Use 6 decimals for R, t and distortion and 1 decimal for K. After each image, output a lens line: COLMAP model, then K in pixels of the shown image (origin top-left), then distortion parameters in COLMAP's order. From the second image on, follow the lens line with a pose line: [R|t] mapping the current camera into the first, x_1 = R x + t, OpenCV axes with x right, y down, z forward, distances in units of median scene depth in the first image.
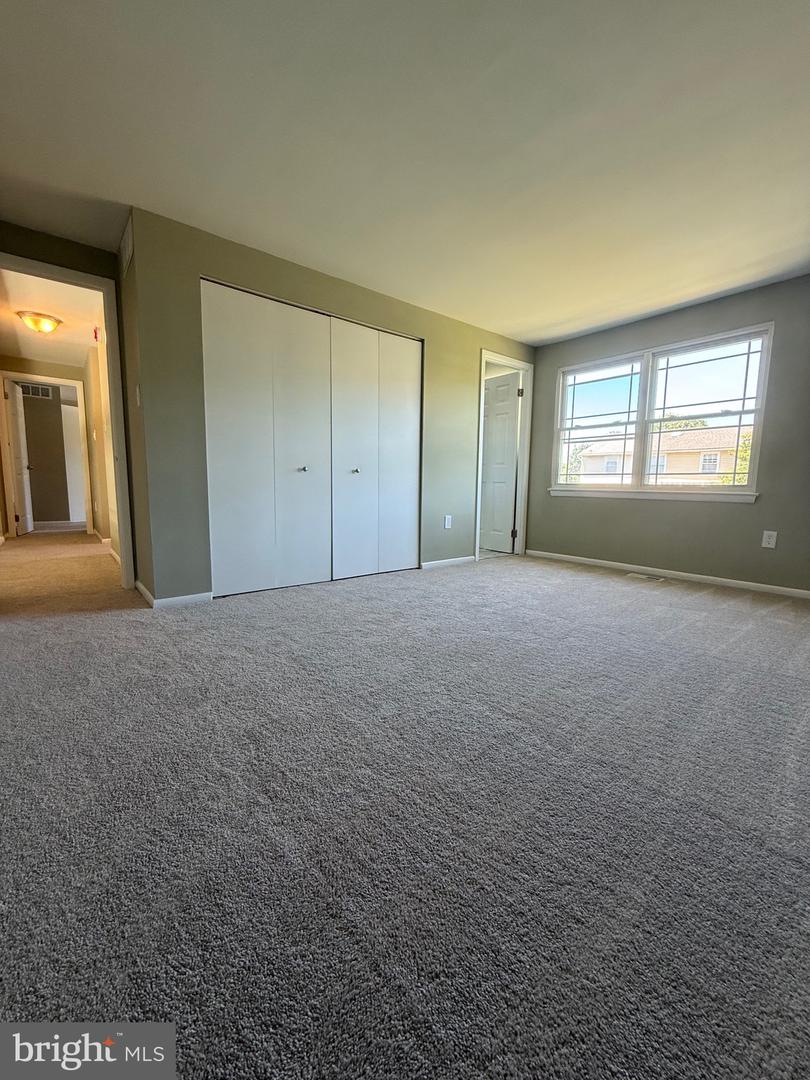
lens RADIAL K [[430.5, 0, 404.9], [0, 430.5, 536.9], [0, 0, 1]] dist [-0.000731, -0.000079]
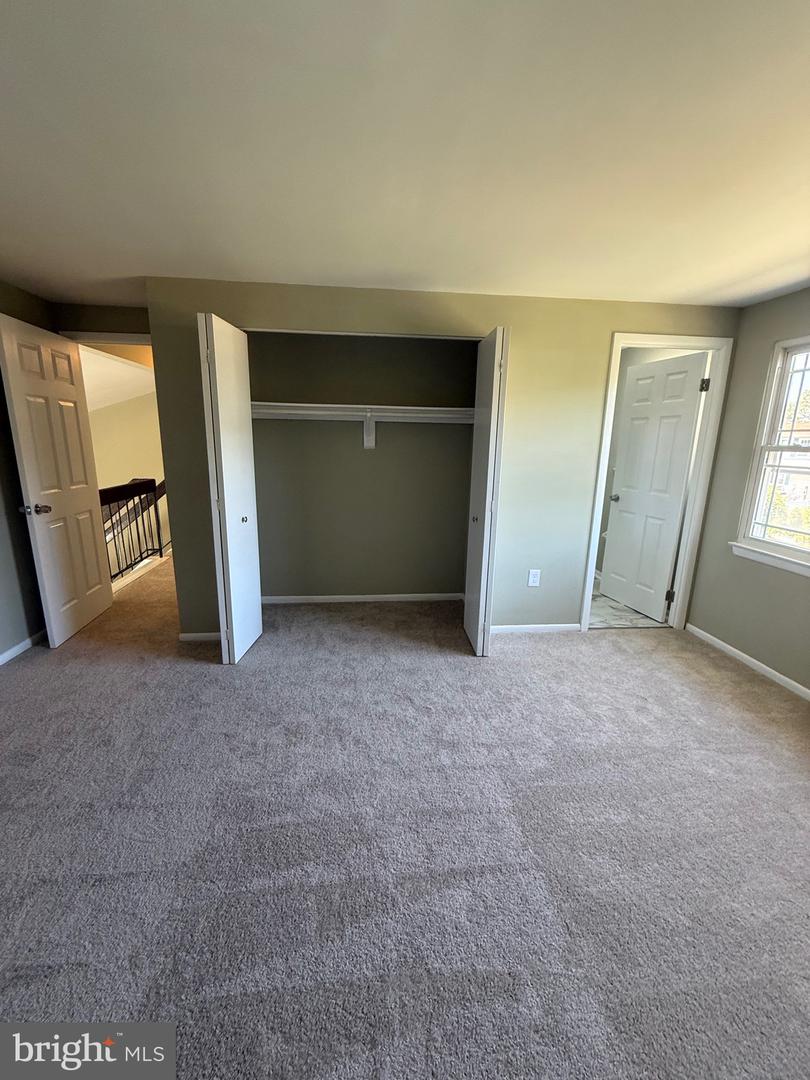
lens RADIAL K [[430.5, 0, 403.4], [0, 430.5, 539.5], [0, 0, 1]] dist [-0.000731, -0.000079]
pose [[0.838026, 0.125607, -0.530976, 0.278207], [-0.076067, 0.990534, 0.114264, -0.157474], [0.540302, -0.055366, 0.839648, 0.226699]]
